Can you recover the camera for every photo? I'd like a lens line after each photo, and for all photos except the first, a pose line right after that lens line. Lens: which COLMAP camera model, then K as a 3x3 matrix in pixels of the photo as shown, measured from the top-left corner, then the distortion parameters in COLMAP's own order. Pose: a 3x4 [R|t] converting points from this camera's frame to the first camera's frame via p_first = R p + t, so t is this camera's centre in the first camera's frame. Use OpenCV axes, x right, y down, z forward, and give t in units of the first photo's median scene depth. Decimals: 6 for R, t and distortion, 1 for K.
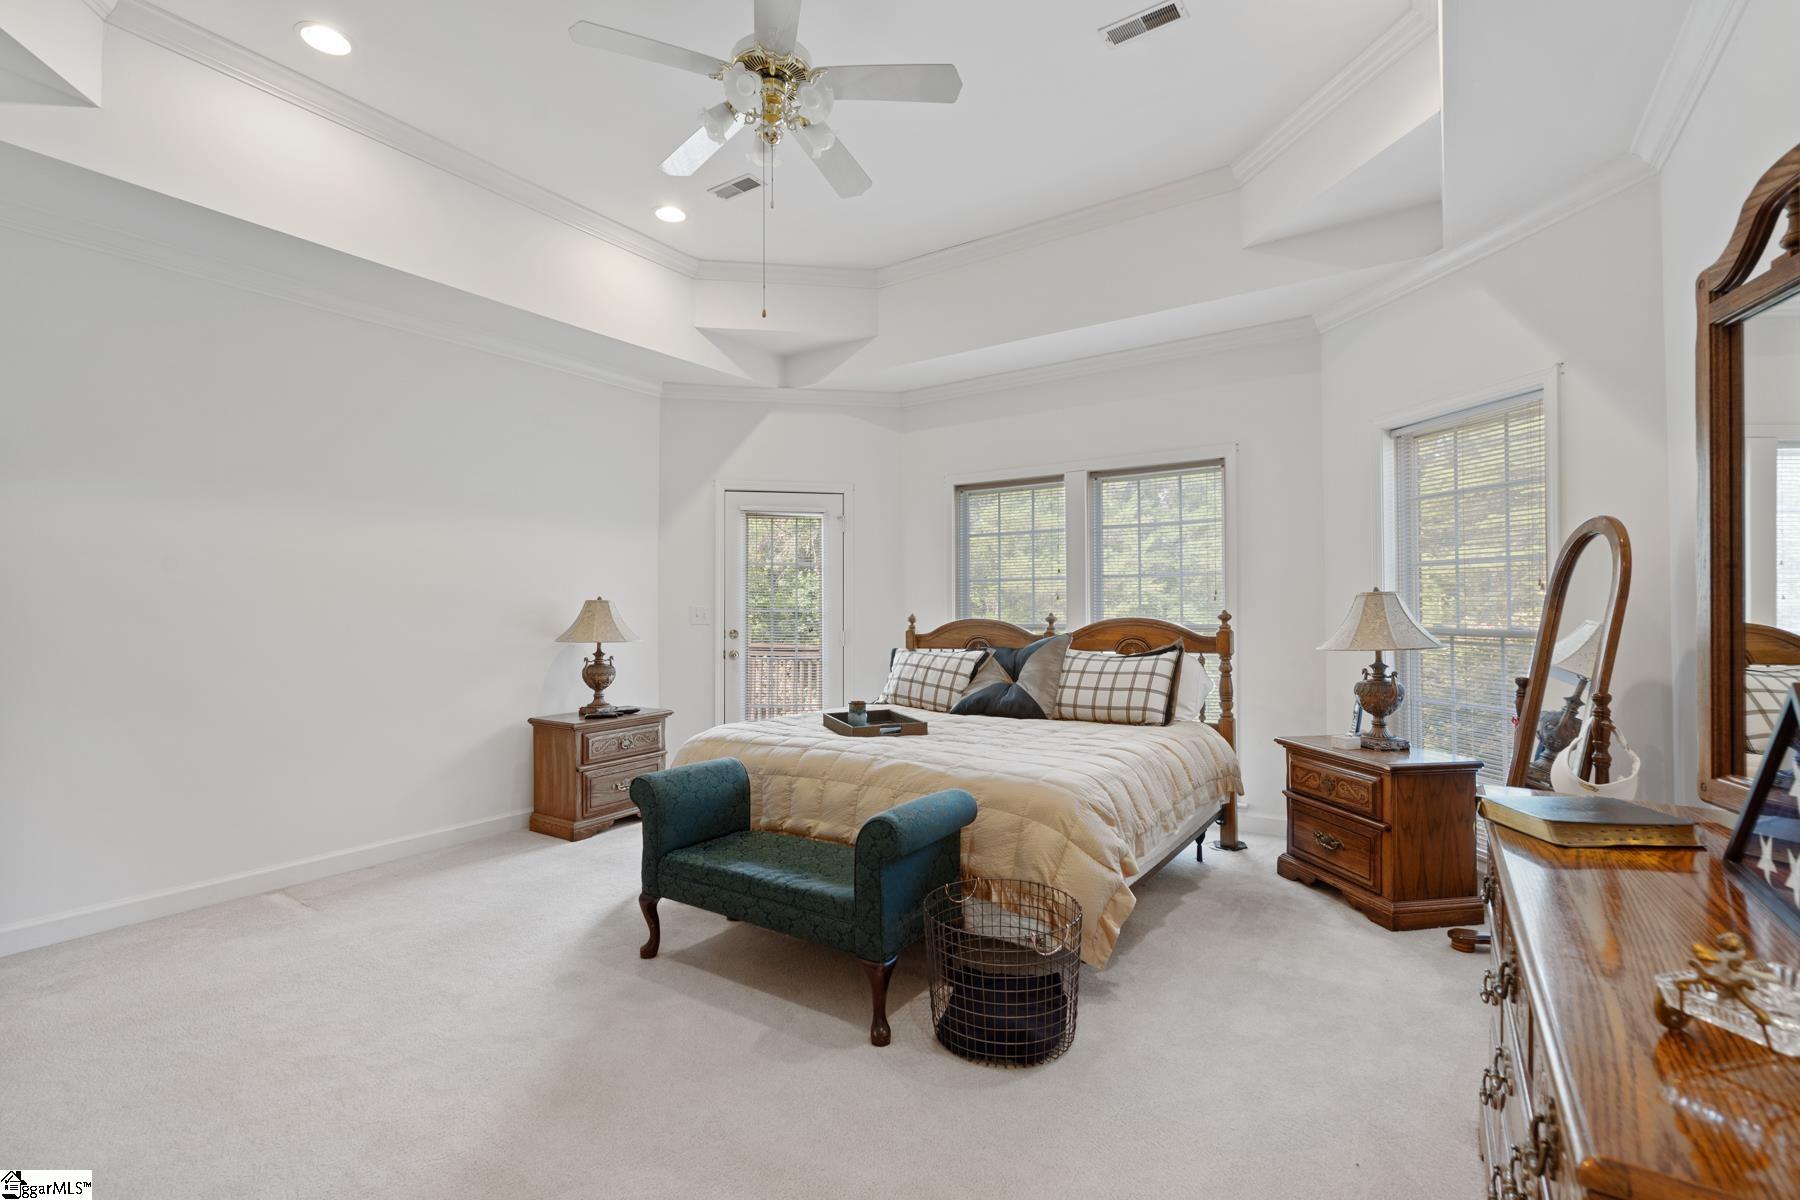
lens RADIAL K [[820.9, 0, 891.7], [0, 820.9, 597.9], [0, 0, 1]] dist [-0.002807, -0.000211]
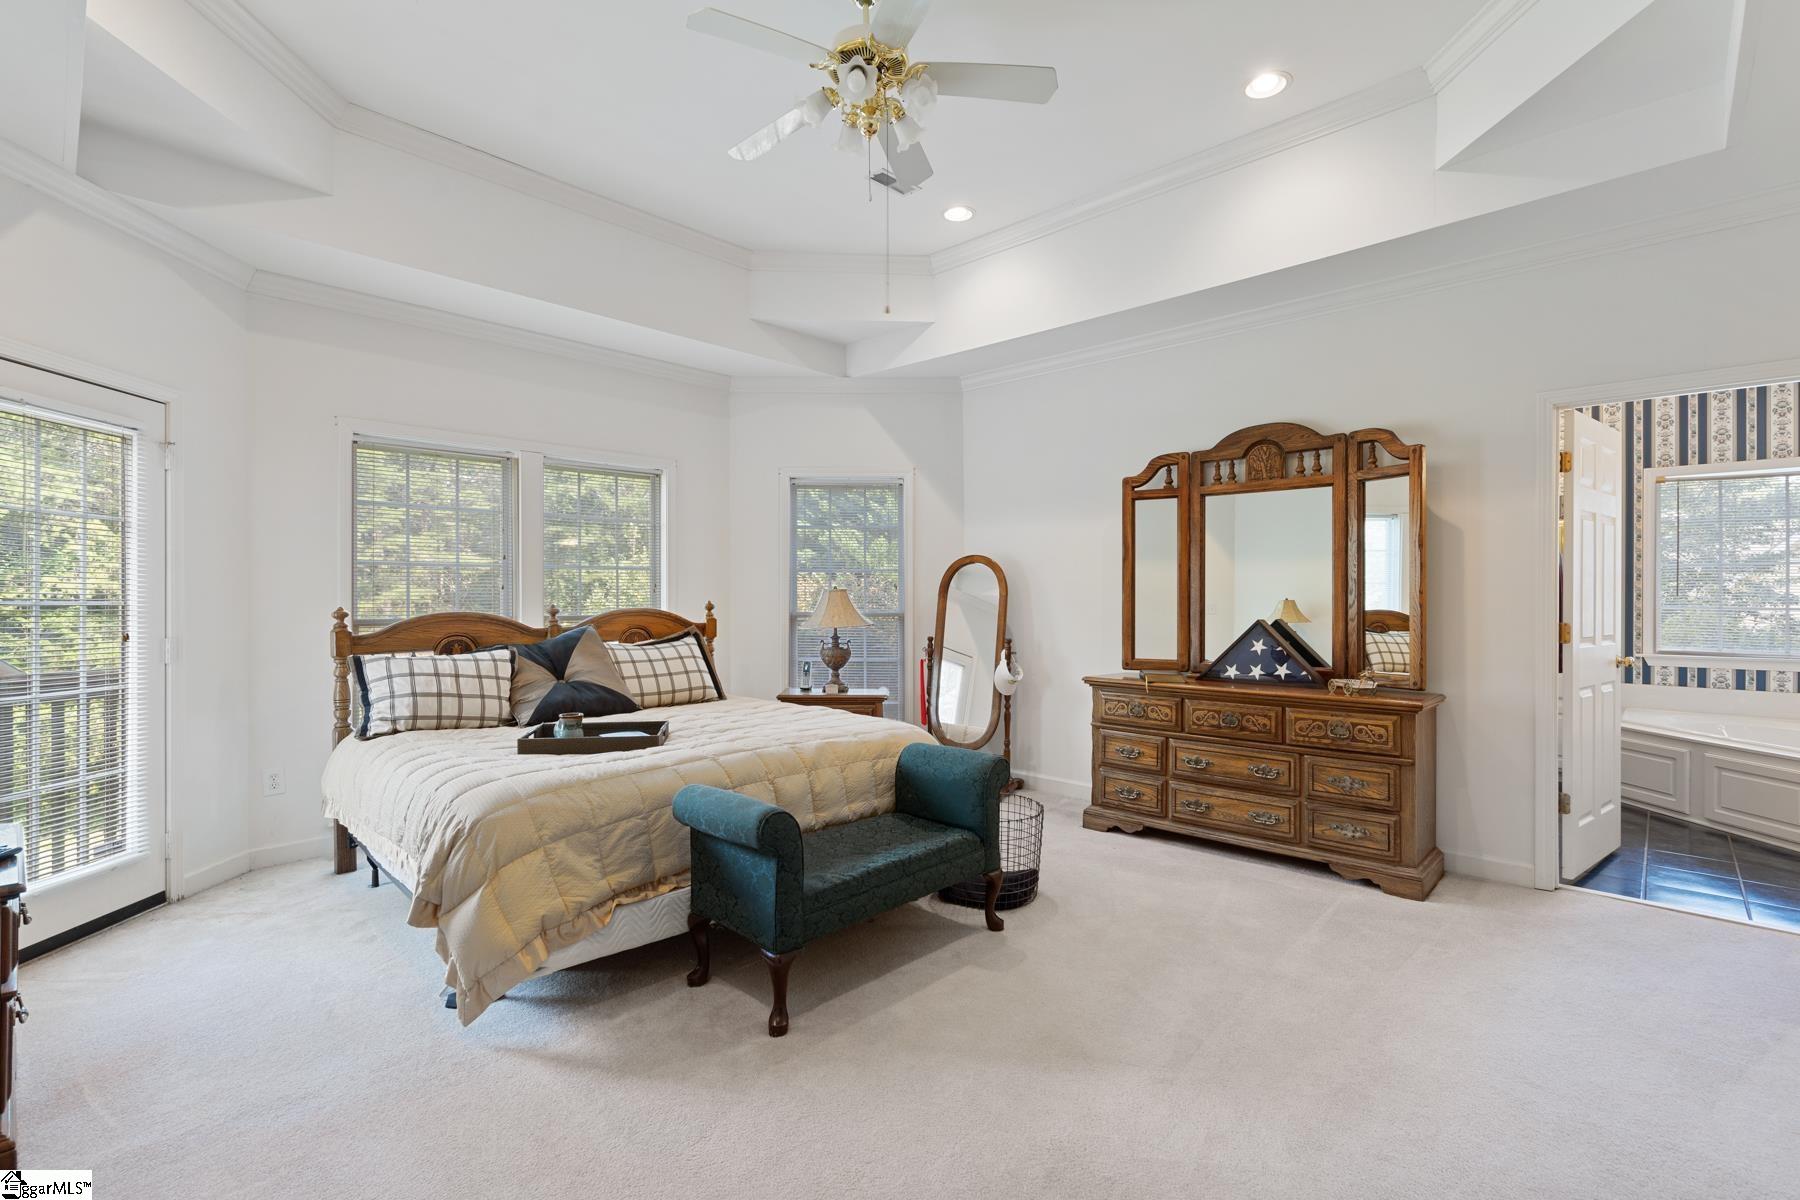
lens RADIAL K [[820.9, 0, 891.7], [0, 820.9, 597.9], [0, 0, 1]] dist [-0.002807, -0.000211]
pose [[0.160590, 0.006515, 0.987000, -0.749850], [-0.010732, 0.999931, -0.004854, 0.013033], [-0.986963, -0.009812, 0.160649, 0.539612]]
